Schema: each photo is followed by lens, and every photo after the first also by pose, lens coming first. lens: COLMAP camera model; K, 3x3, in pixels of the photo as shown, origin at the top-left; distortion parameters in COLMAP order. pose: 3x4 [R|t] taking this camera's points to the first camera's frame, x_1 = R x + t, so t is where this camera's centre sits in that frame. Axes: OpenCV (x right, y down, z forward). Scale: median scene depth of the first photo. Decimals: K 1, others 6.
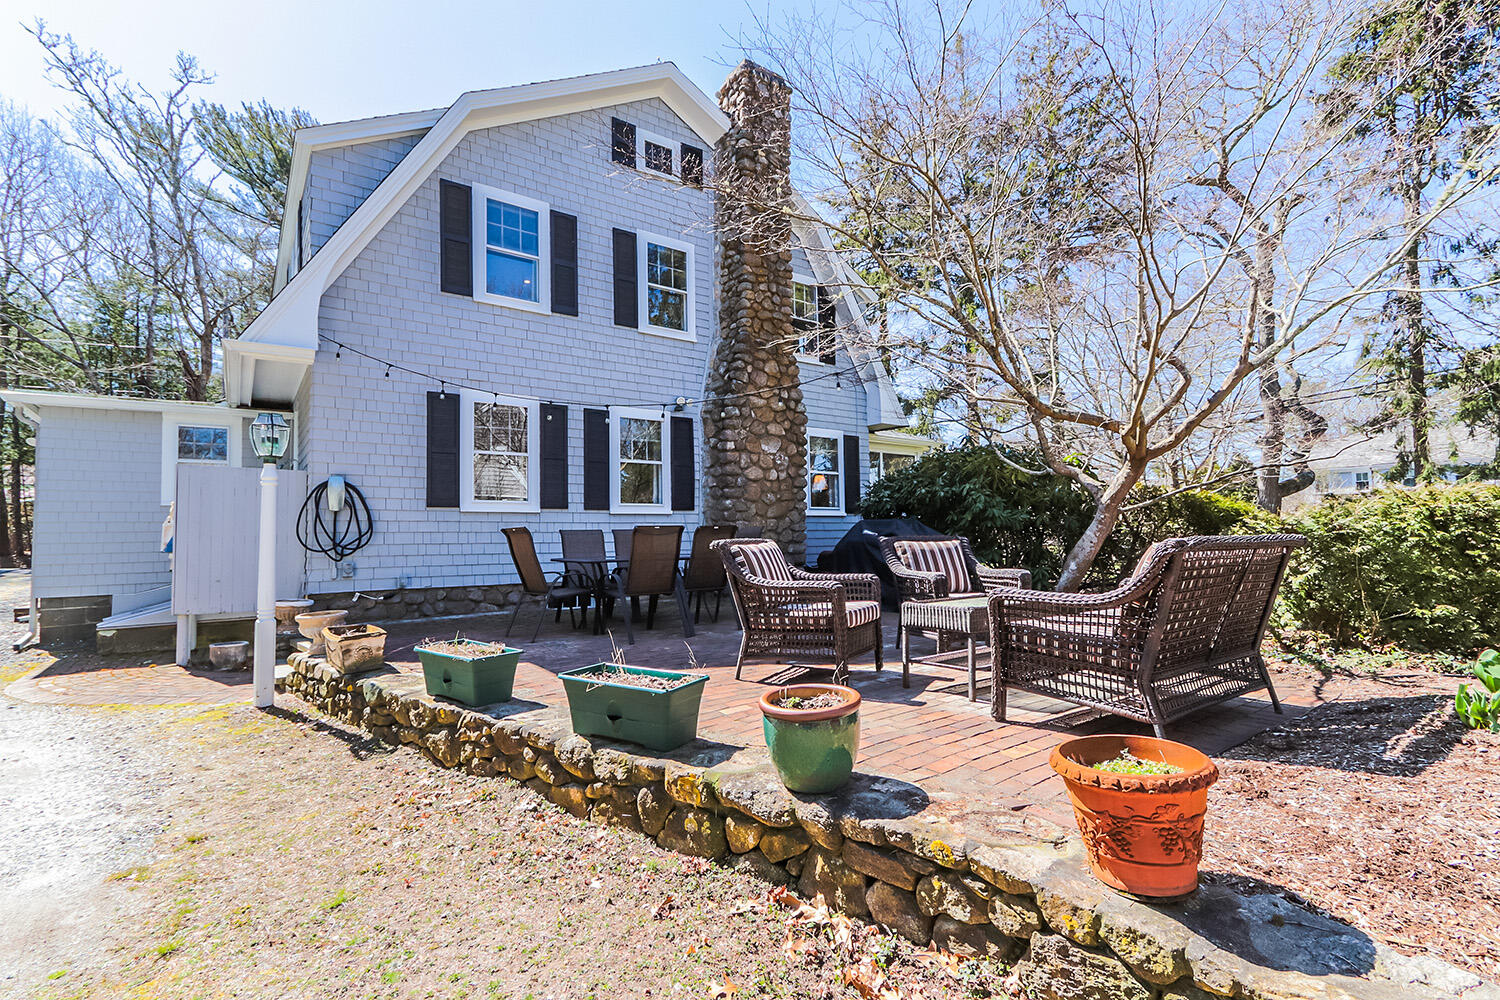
lens RADIAL K [[711.5, 0, 750.0], [0, 711.5, 500.0], [0, 0, 1]] dist [0.025459, 0.000042]
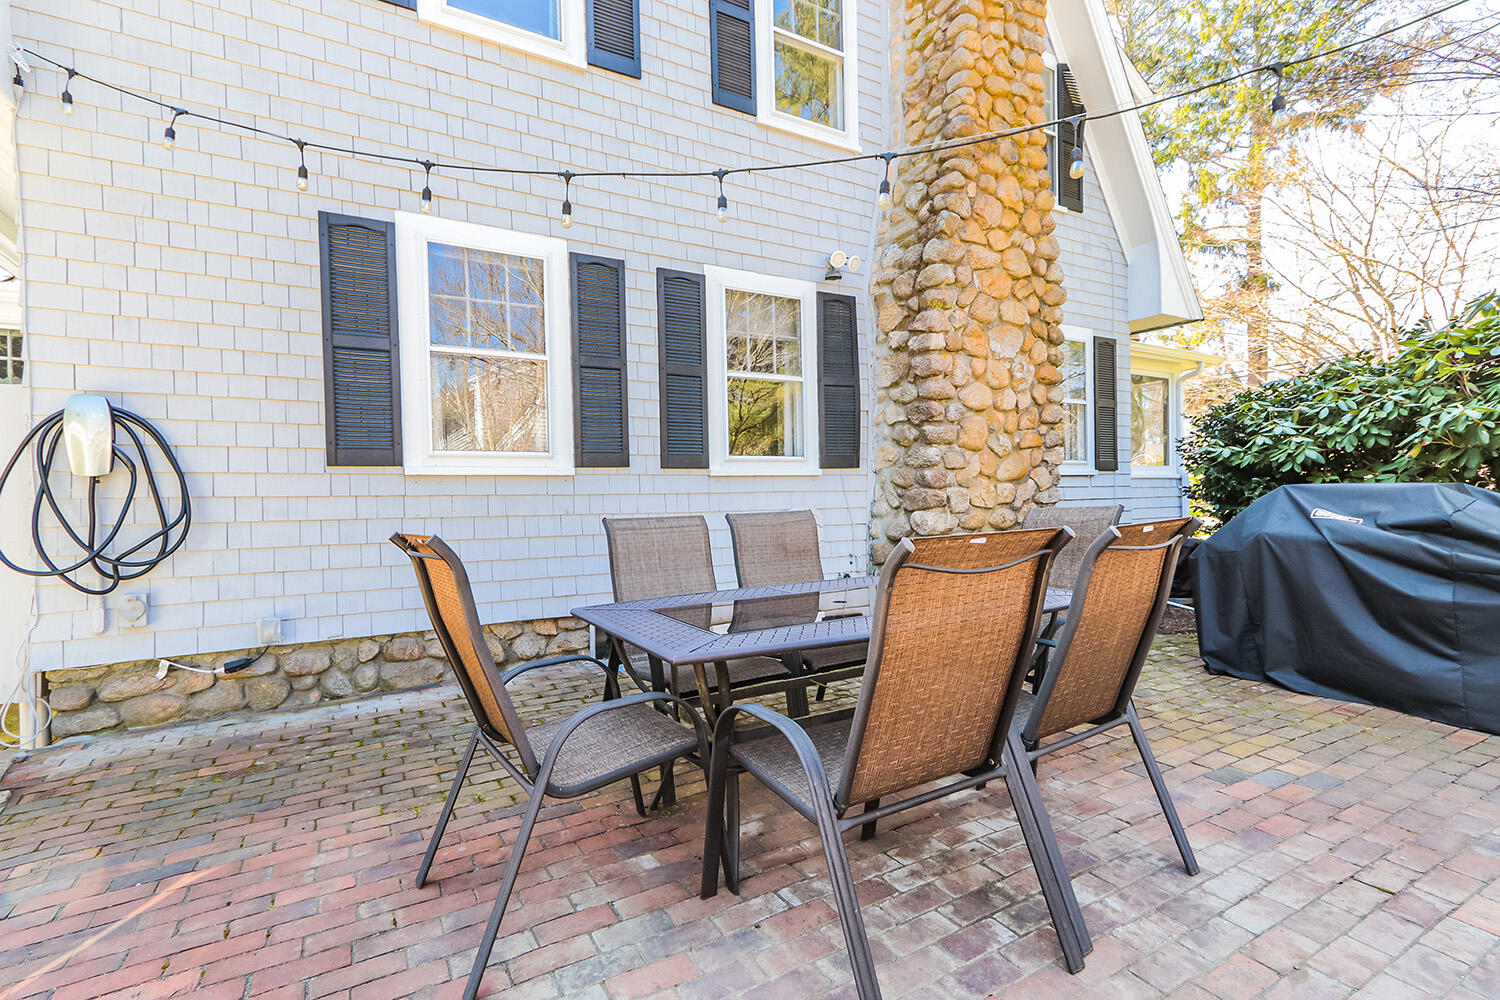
lens RADIAL K [[711.5, 0, 750.0], [0, 711.5, 500.0], [0, 0, 1]] dist [0.025459, 0.000042]
pose [[0.994713, -0.004779, -0.102583, -0.109268], [0.010910, 0.998181, 0.059286, 0.006078], [0.102113, -0.060092, 0.992956, 0.465775]]
